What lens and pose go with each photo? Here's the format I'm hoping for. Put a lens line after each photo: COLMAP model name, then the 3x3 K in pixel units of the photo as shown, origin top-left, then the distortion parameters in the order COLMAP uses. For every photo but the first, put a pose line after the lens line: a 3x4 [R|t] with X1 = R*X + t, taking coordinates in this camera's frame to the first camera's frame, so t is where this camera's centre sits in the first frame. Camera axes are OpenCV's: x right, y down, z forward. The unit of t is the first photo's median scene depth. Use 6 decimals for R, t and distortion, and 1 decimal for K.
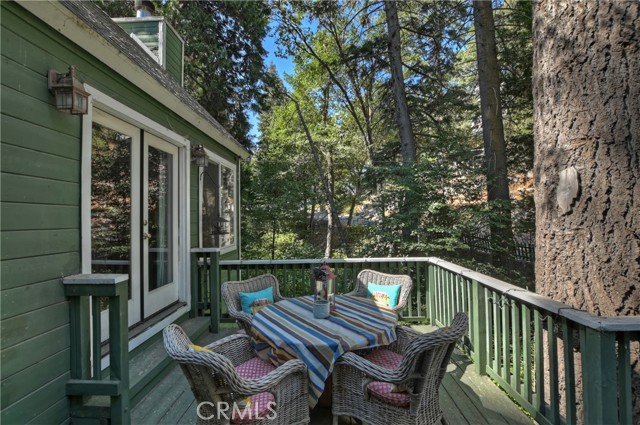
lens RADIAL K [[278.8, 0, 316.4], [0, 278.8, 214.2], [0, 0, 1]] dist [-0.003205, -0.002246]
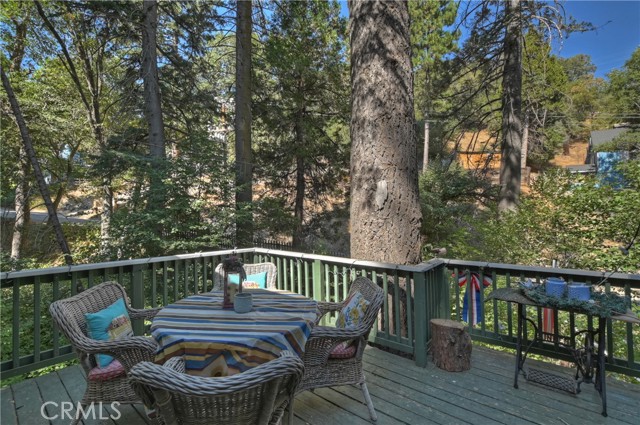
lens RADIAL K [[278.8, 0, 315.9], [0, 278.8, 213.6], [0, 0, 1]] dist [-0.003205, -0.002246]
pose [[0.646887, 0.026609, 0.762121, -0.486541], [-0.028486, 0.999537, -0.010719, 0.044595], [-0.762053, -0.014776, 0.647346, 0.206278]]
